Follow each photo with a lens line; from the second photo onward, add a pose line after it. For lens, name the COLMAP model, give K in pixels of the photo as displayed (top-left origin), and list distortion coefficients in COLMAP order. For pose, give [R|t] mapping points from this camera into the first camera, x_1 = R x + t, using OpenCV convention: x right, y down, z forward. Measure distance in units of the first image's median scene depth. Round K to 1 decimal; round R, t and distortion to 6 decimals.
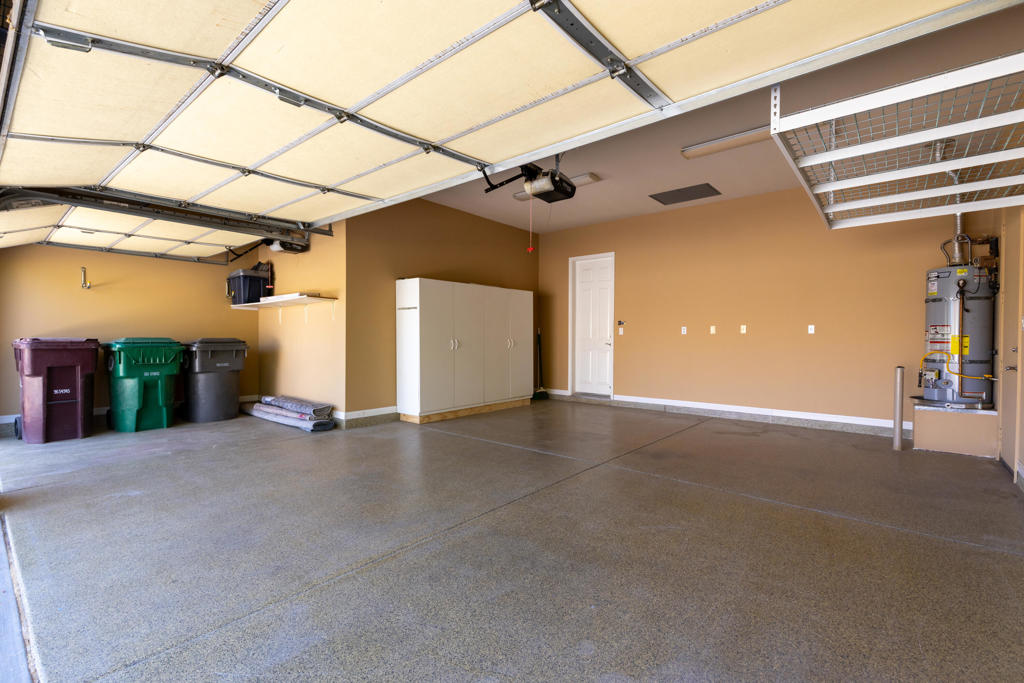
lens RADIAL K [[463.1, 0, 514.1], [0, 463.1, 344.0], [0, 0, 1]] dist [0.004016, 0.000809]
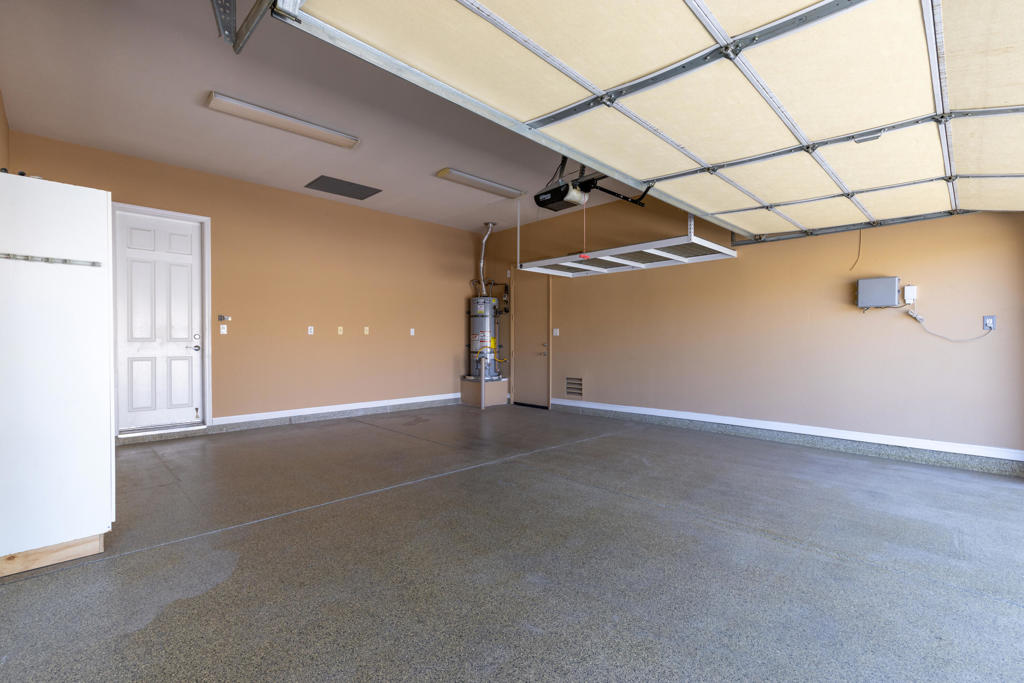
lens RADIAL K [[463.1, 0, 514.2], [0, 463.1, 339.8], [0, 0, 1]] dist [0.004016, 0.000809]
pose [[0.077148, -0.003821, 0.997012, -0.601128], [0.010389, 0.999941, 0.003028, -0.010828], [-0.996965, 0.010125, 0.077184, 0.627734]]
